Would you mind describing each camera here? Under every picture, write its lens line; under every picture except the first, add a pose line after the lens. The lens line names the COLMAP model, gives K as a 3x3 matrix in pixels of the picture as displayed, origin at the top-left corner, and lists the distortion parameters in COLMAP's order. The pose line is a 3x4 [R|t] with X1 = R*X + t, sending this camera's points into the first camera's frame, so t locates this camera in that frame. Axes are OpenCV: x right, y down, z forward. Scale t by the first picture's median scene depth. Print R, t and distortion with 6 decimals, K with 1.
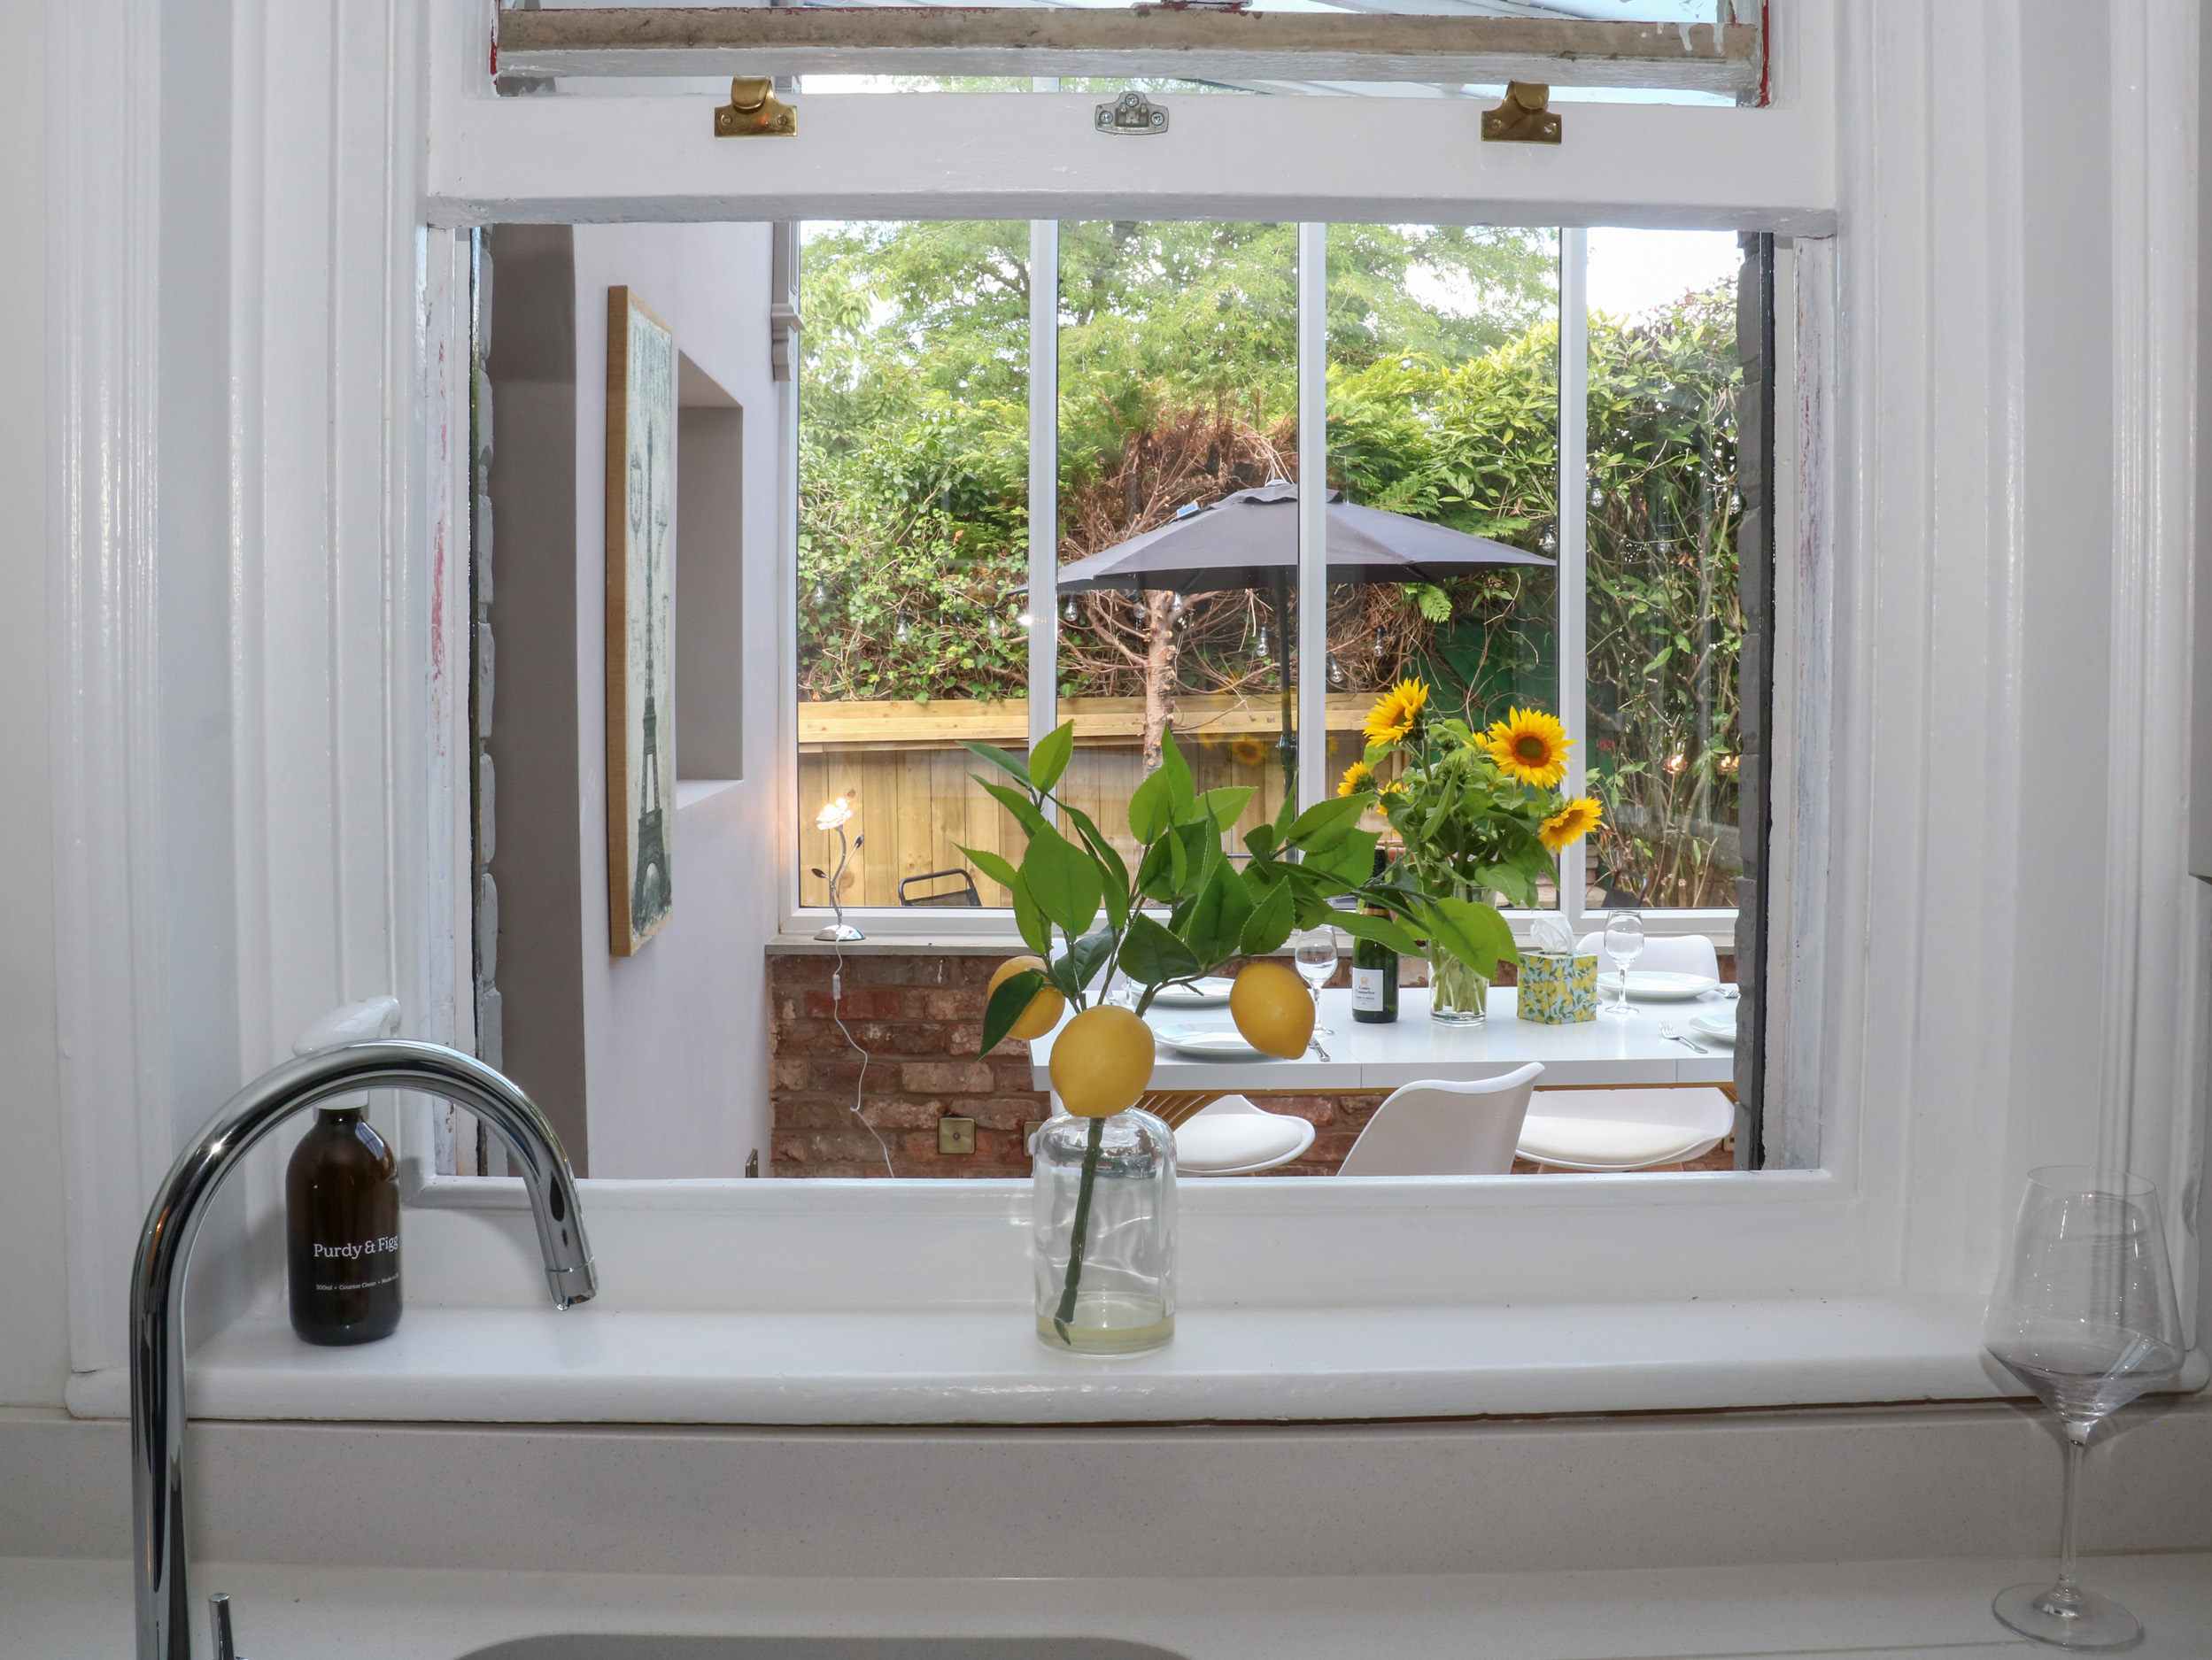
lens RADIAL K [[2014.3, 0, 1106.0], [0, 2014.3, 830.0], [0, 0, 1]] dist [-0.175316, 0.128357]
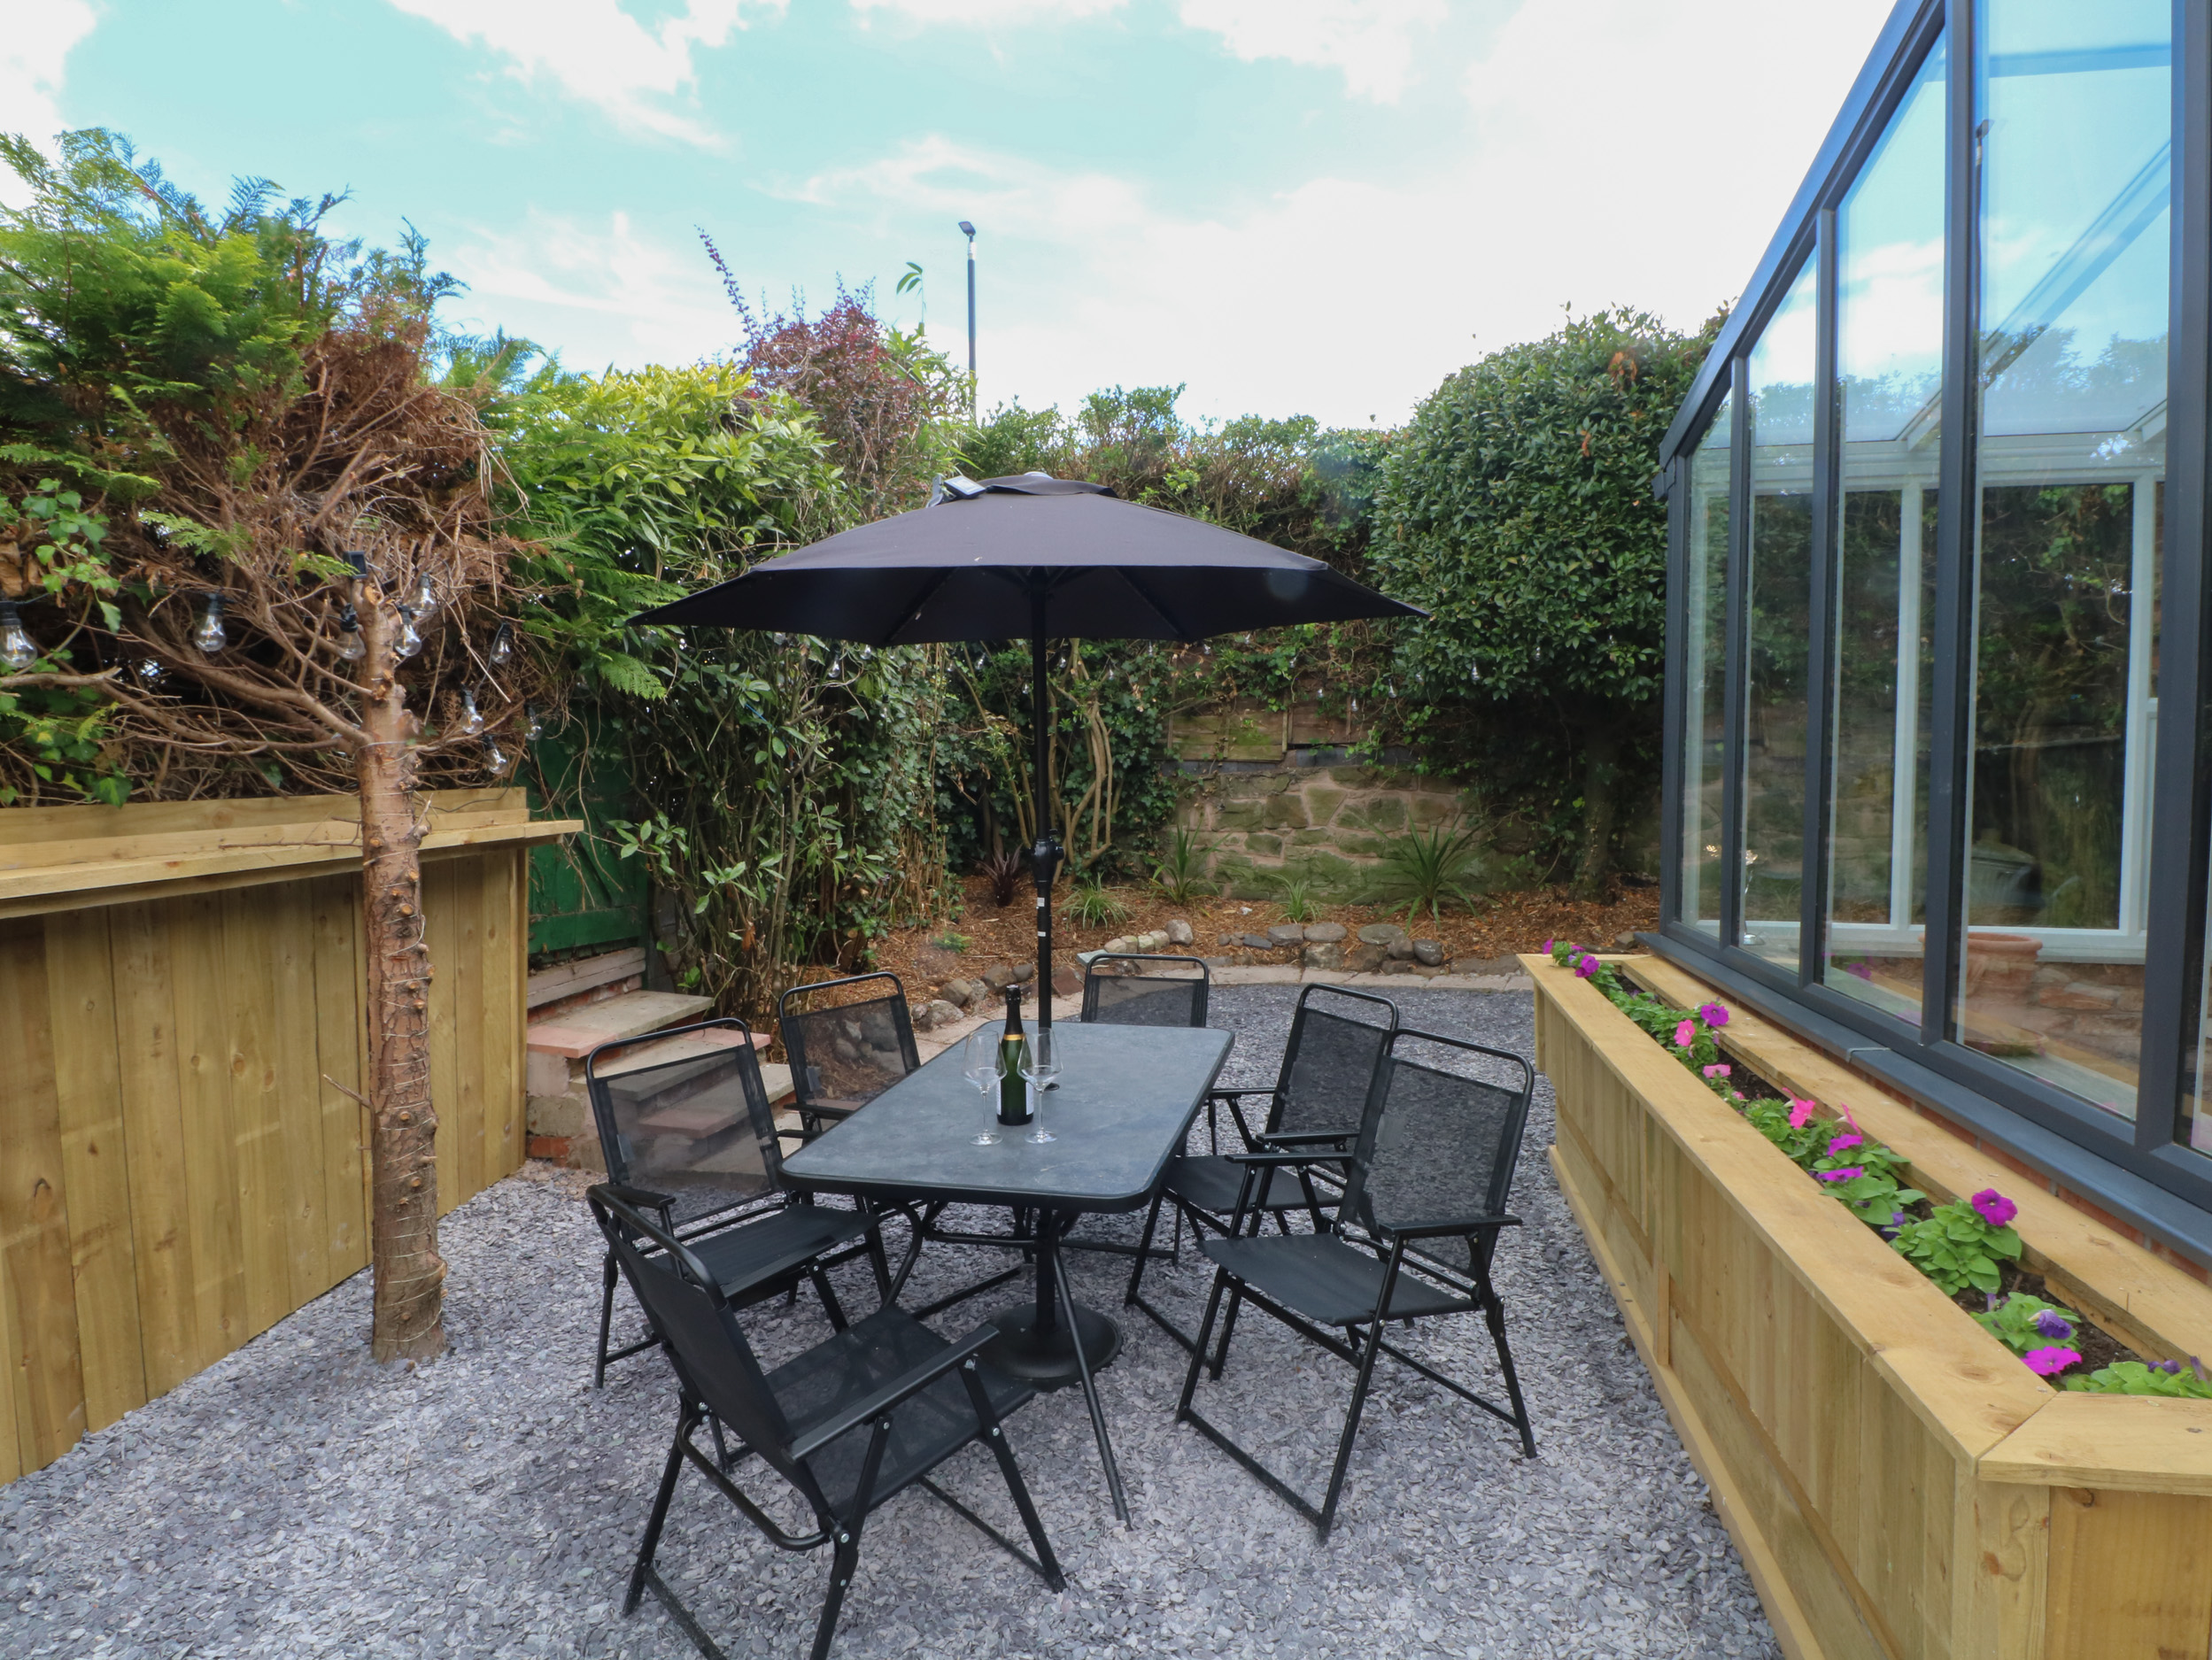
lens RADIAL K [[1155.3, 0, 1112.3], [0, 1155.3, 836.7], [0, 0, 1]] dist [0.001882, -0.014853]
pose [[0.227968, -0.050074, 0.972380, -0.250394], [0.080159, 0.996252, 0.032511, -0.048099], [-0.970363, 0.070534, 0.231127, 0.711064]]
